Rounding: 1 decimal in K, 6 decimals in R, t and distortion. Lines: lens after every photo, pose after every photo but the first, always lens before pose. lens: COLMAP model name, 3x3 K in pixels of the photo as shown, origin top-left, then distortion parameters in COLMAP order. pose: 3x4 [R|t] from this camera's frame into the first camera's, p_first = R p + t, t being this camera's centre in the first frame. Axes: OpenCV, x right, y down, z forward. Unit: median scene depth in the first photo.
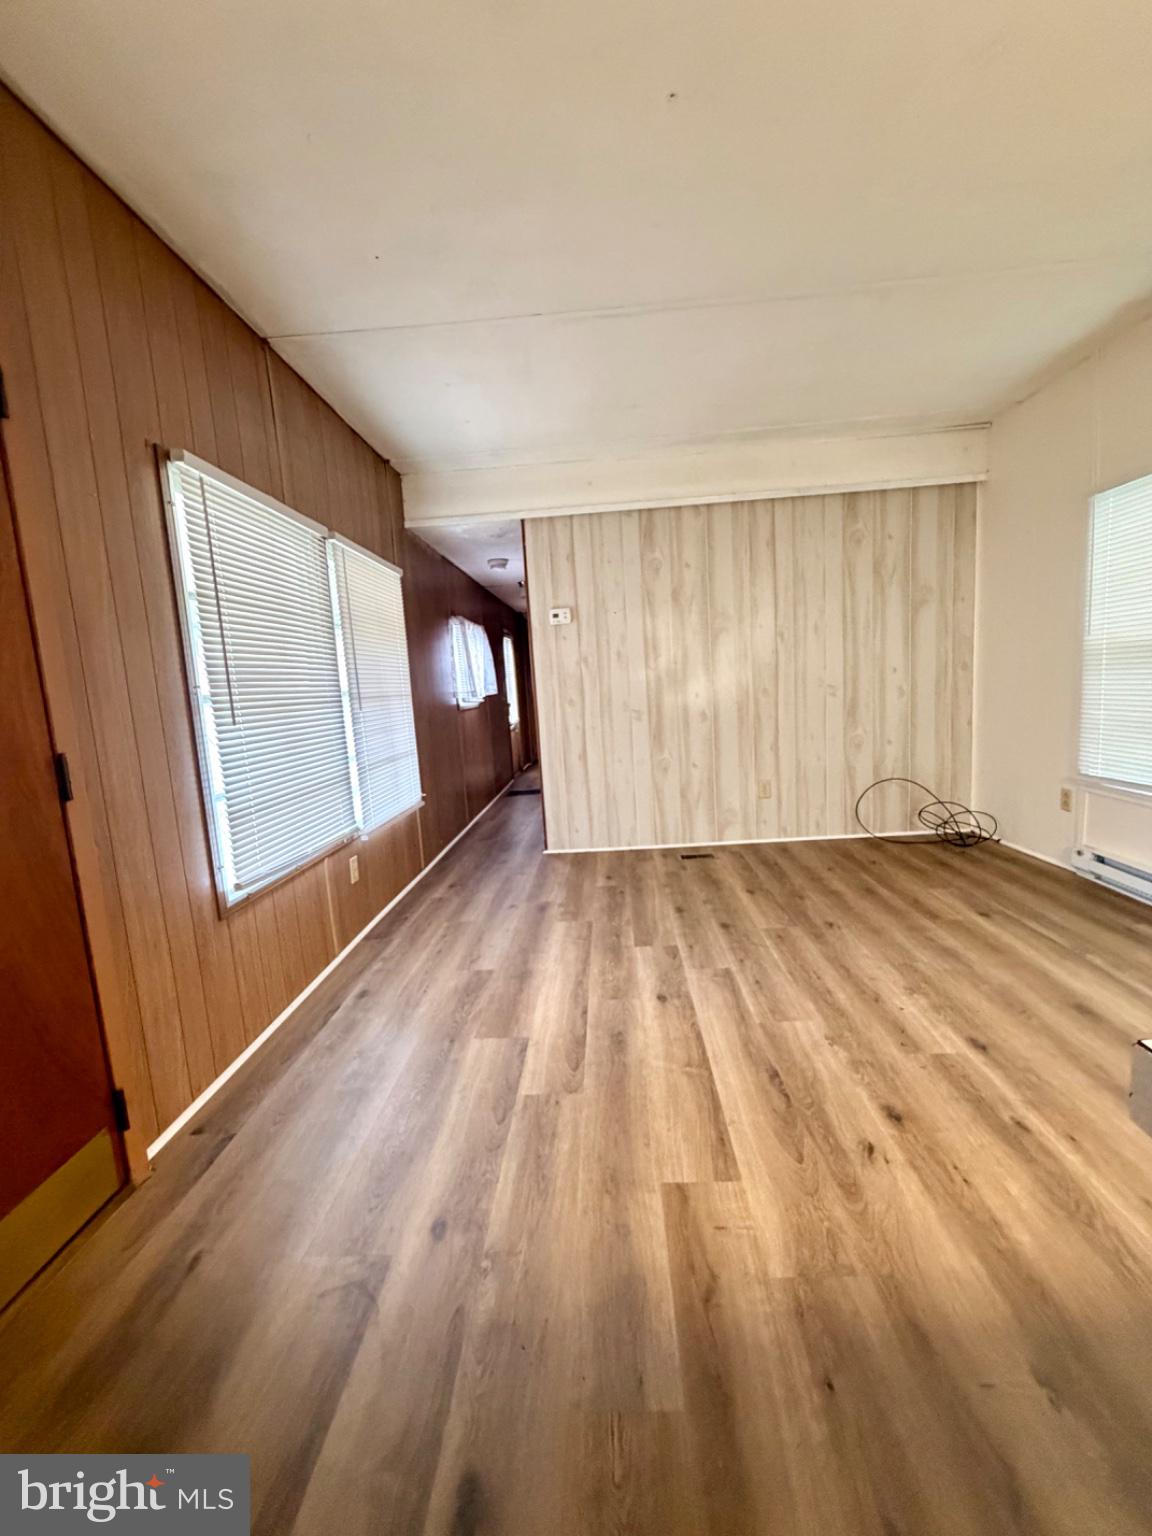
lens RADIAL K [[612.5, 0, 576.3], [0, 612.5, 764.1], [0, 0, 1]] dist [-0.001316, 0.000017]
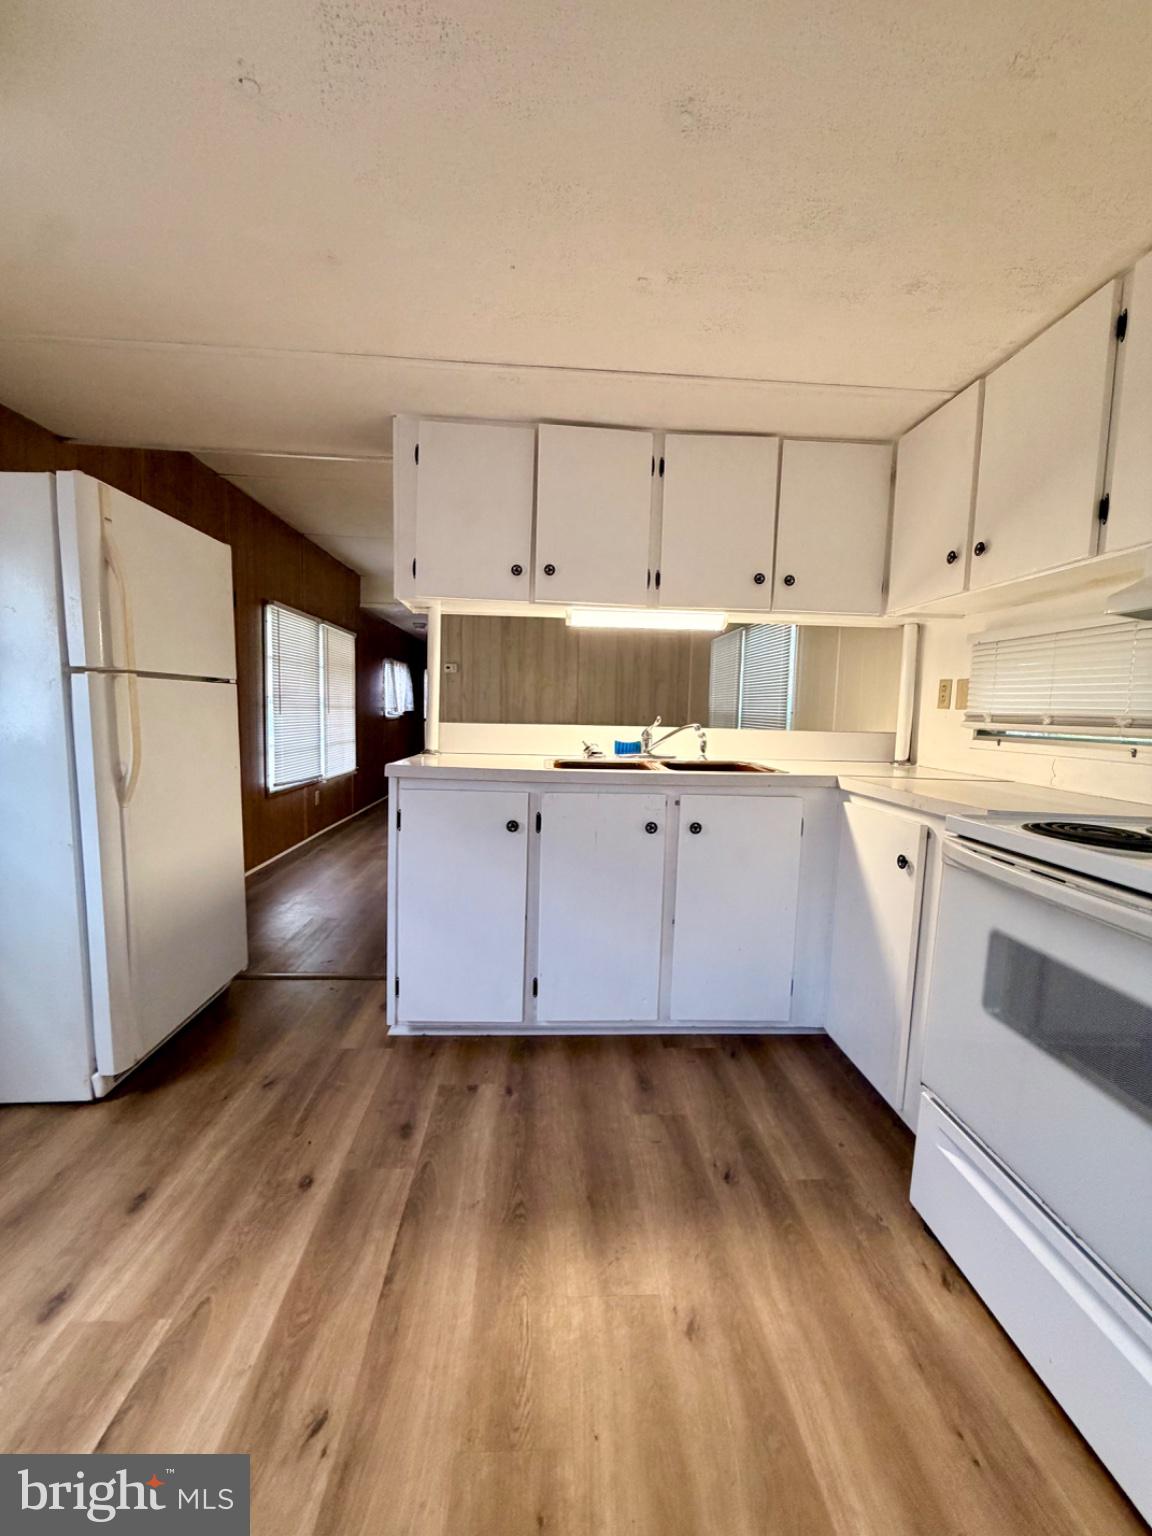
lens RADIAL K [[612.5, 0, 576.3], [0, 612.5, 764.1], [0, 0, 1]] dist [-0.001316, 0.000017]
pose [[0.990618, 0.079820, 0.110930, 0.252061], [-0.075020, 0.996083, -0.046795, 0.123044], [-0.114230, 0.038034, 0.992726, -1.173644]]
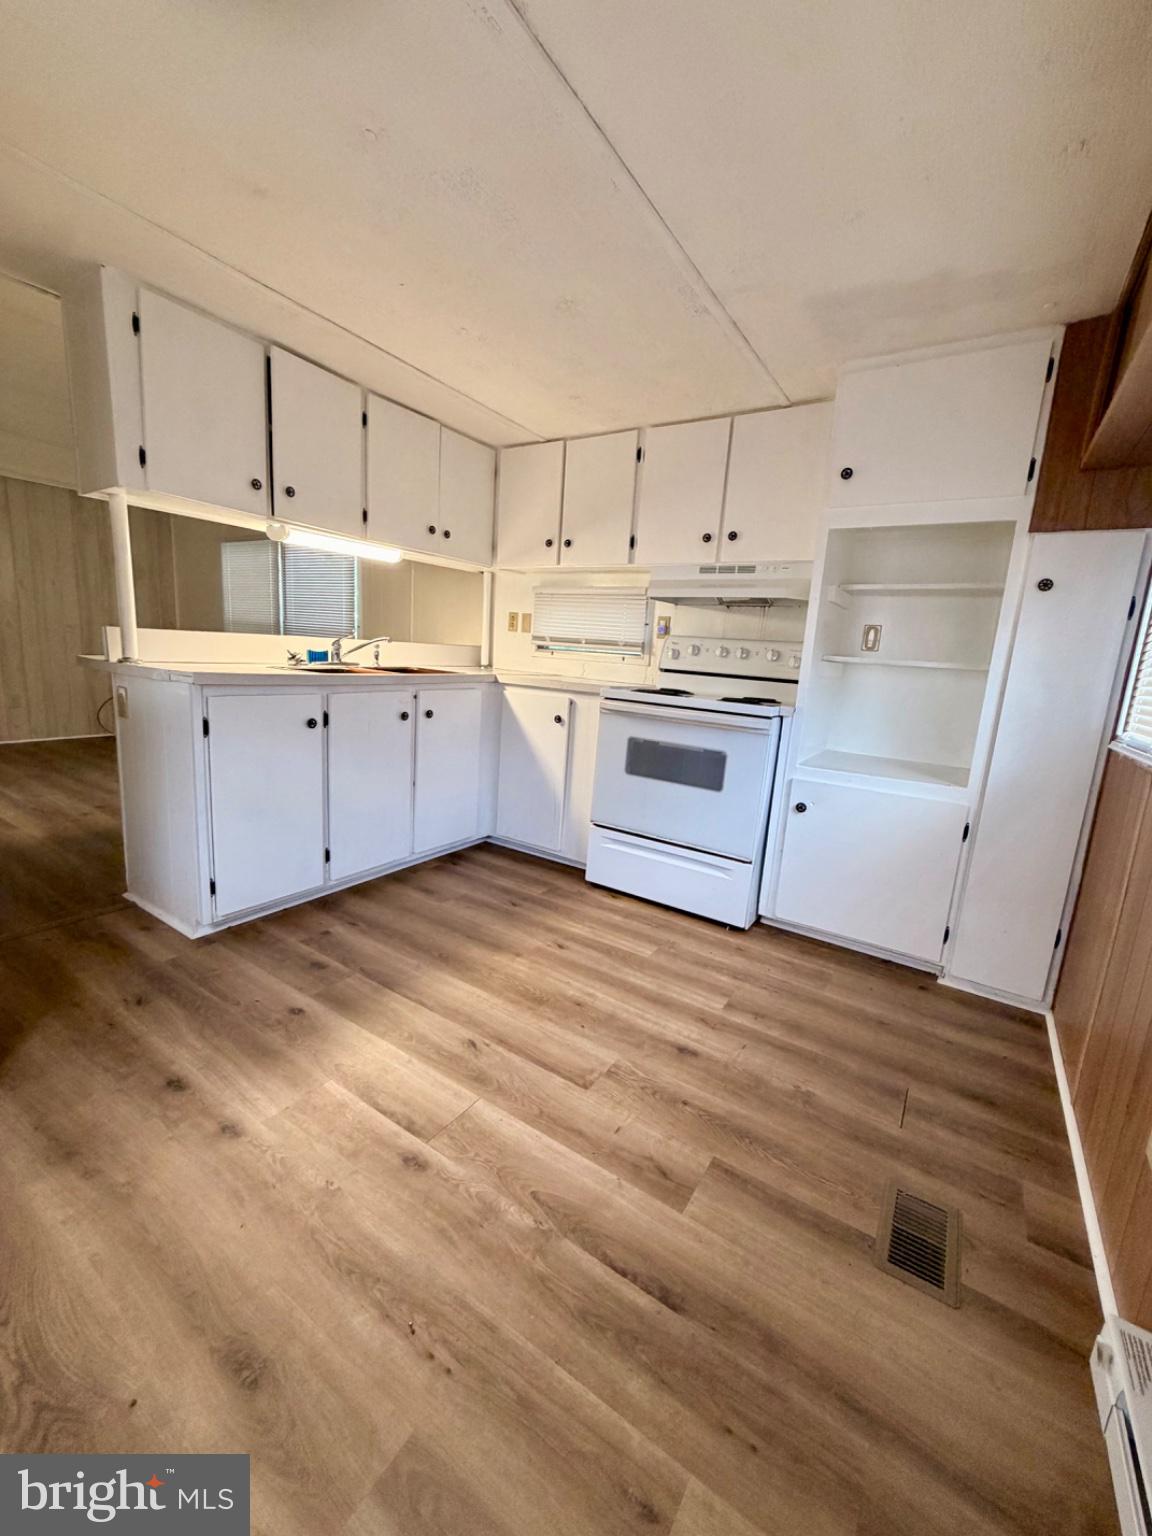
lens RADIAL K [[609.3, 0, 576.0], [0, 609.3, 768.0], [0, 0, 1]] dist [-0.001694, -0.000045]
pose [[0.498343, -0.073182, 0.863886, -0.392419], [0.014389, 0.996992, 0.076157, 0.179117], [-0.866860, -0.025522, 0.497897, -1.189878]]
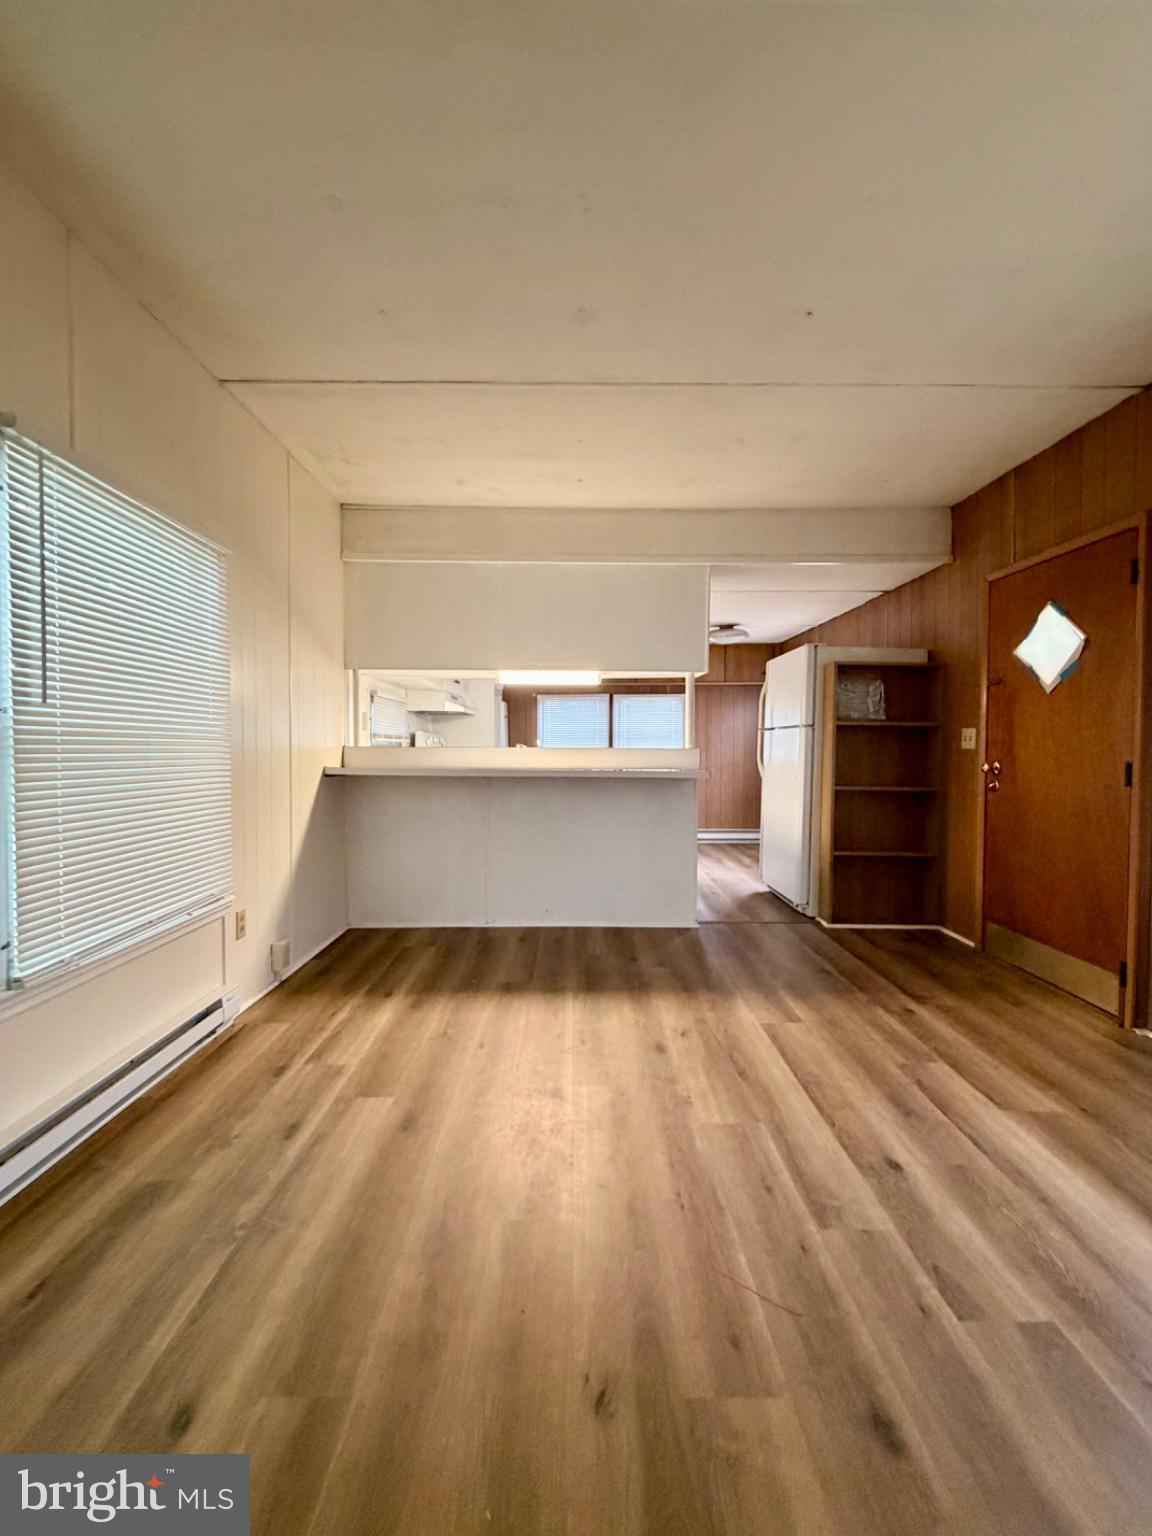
lens RADIAL K [[609.3, 0, 576.0], [0, 609.3, 768.0], [0, 0, 1]] dist [-0.001694, -0.000045]
pose [[-0.996853, 0.061197, -0.050394, 0.495542], [0.052056, 0.984735, 0.166095, -0.215121], [0.059789, 0.162949, -0.984821, 1.518961]]
